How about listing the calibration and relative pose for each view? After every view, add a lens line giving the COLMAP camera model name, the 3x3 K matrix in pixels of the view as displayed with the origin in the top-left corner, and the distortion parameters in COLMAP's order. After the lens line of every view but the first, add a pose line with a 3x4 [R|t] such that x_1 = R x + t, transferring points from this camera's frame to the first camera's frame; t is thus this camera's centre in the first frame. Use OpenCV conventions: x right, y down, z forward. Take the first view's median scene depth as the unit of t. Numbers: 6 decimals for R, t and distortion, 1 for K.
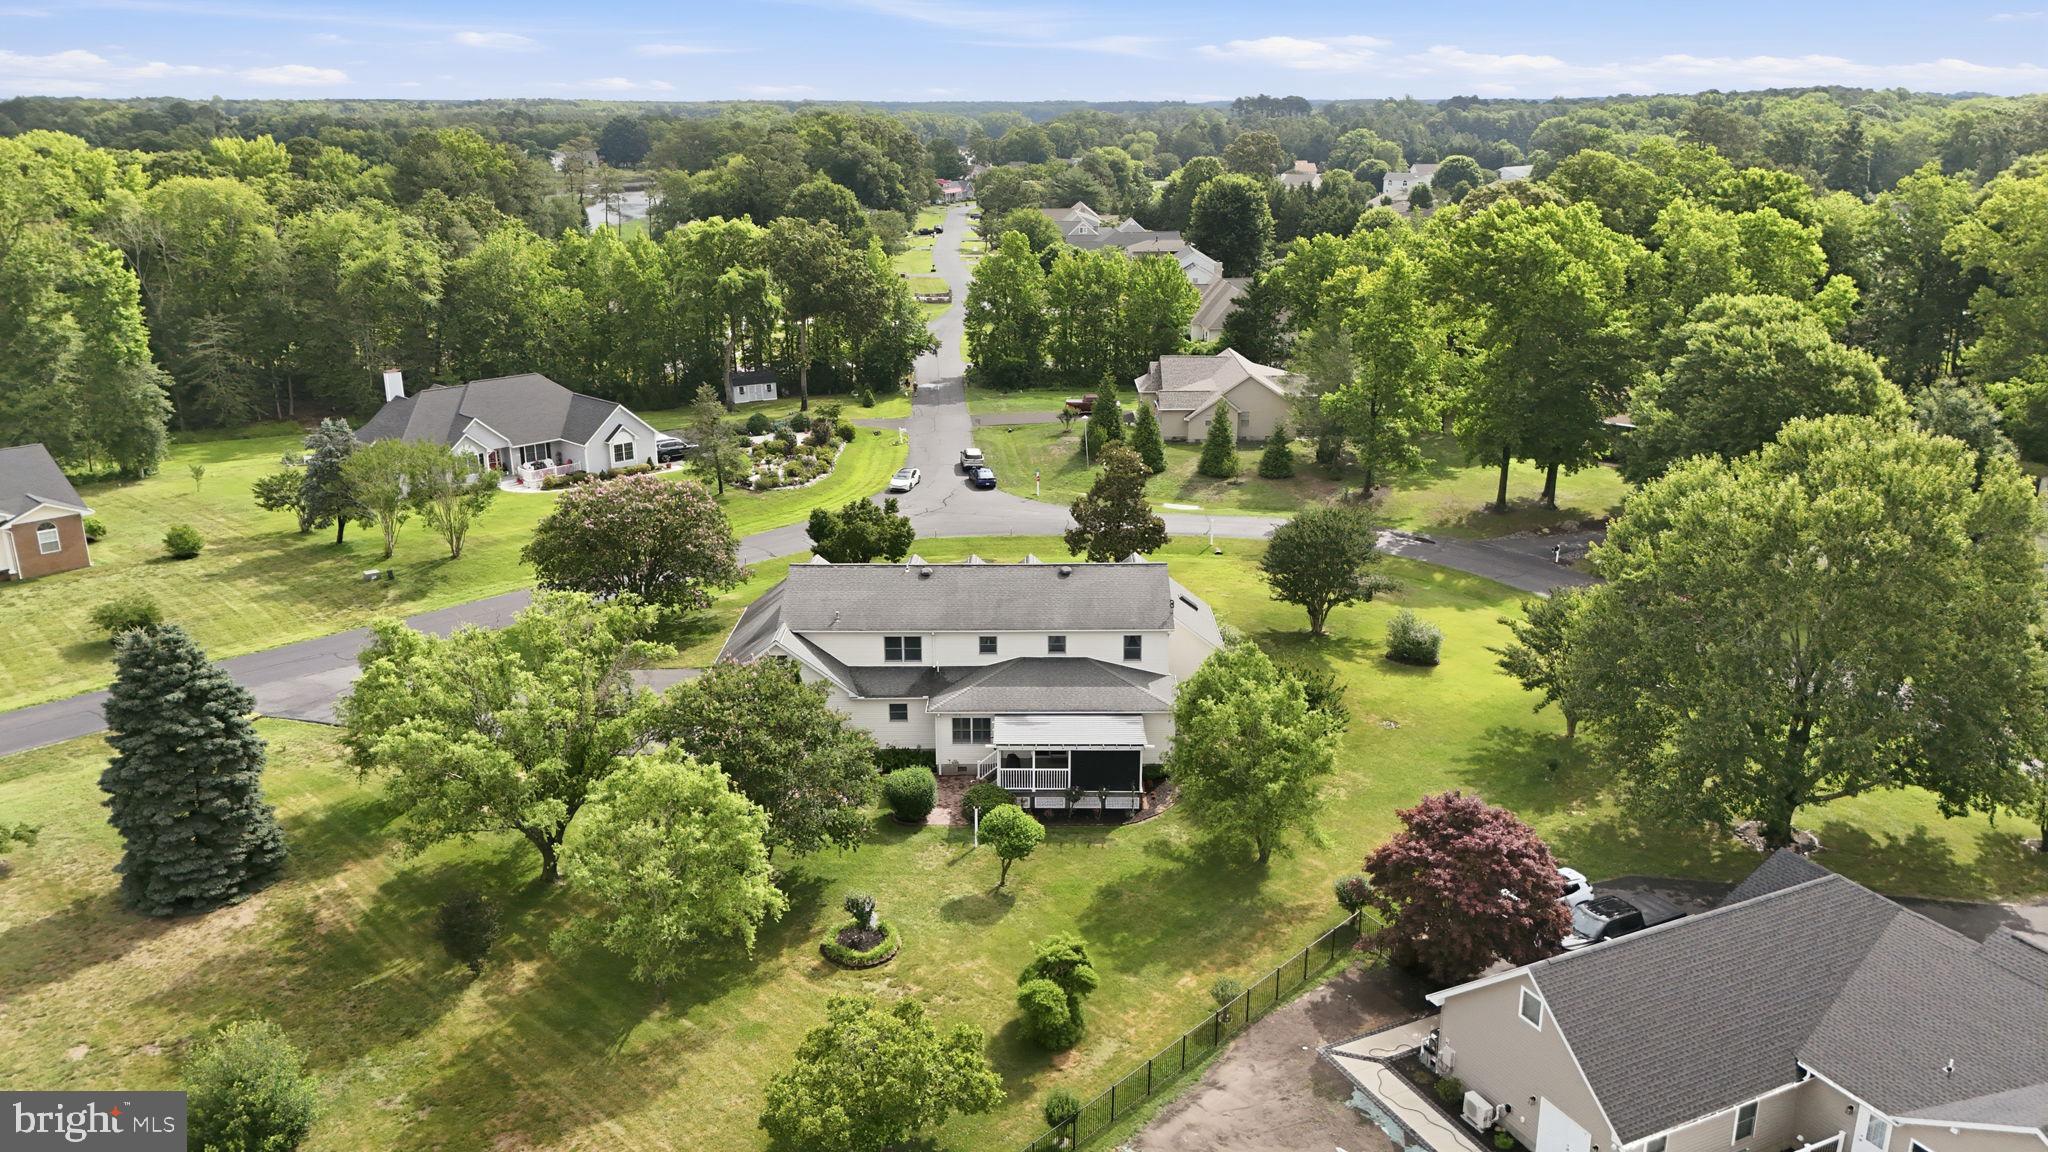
lens RADIAL K [[1588.8, 0, 1056.9], [0, 1588.8, 575.8], [0, 0, 1]] dist [0.090857, -0.124909]
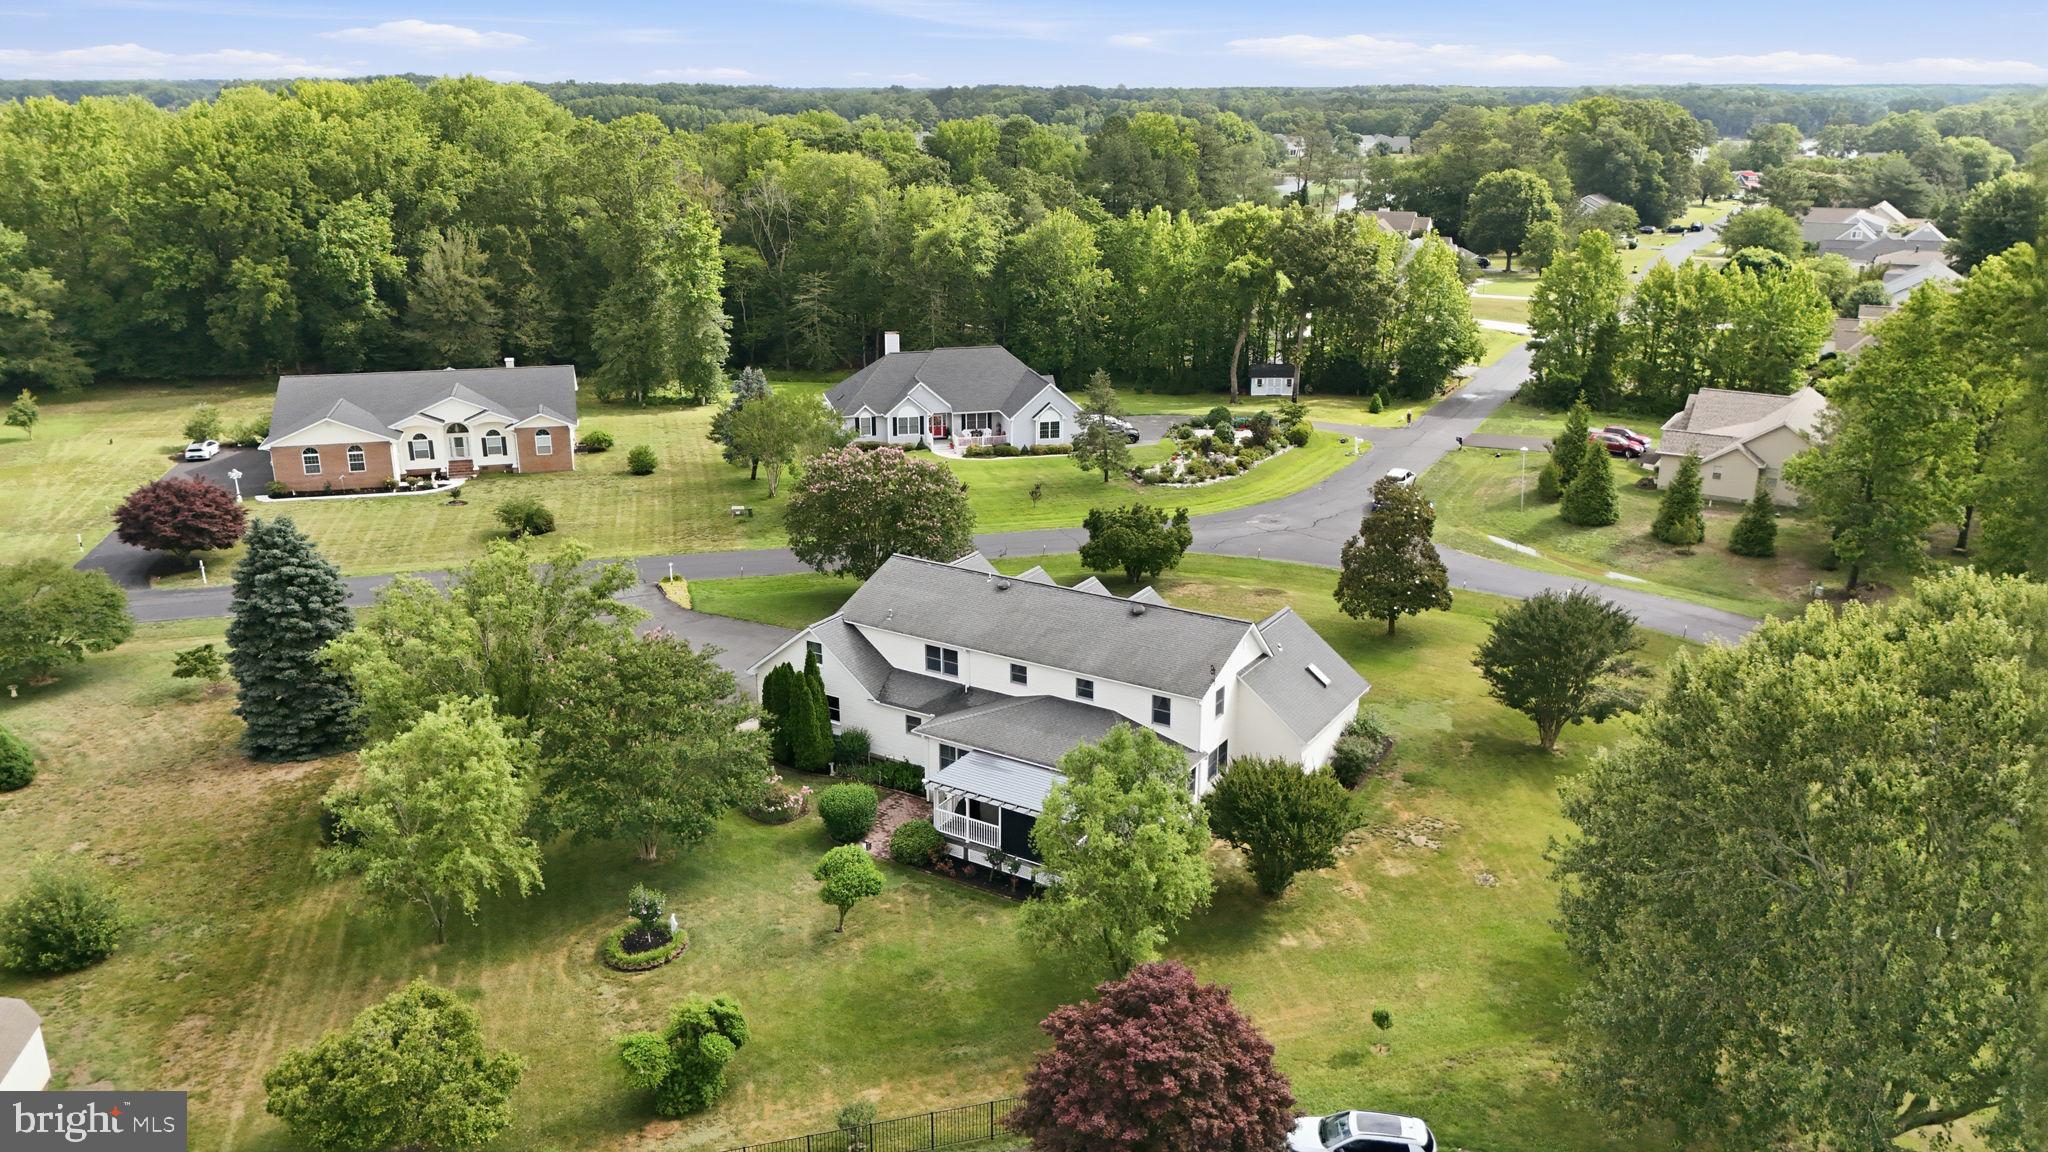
lens RADIAL K [[1588.8, 0, 1056.9], [0, 1588.8, 575.8], [0, 0, 1]] dist [0.090857, -0.124909]
pose [[0.836955, 0.162107, -0.522712, 0.276969], [-0.158652, 0.985978, 0.051748, -0.039253], [0.523771, 0.039619, 0.850937, 0.149049]]
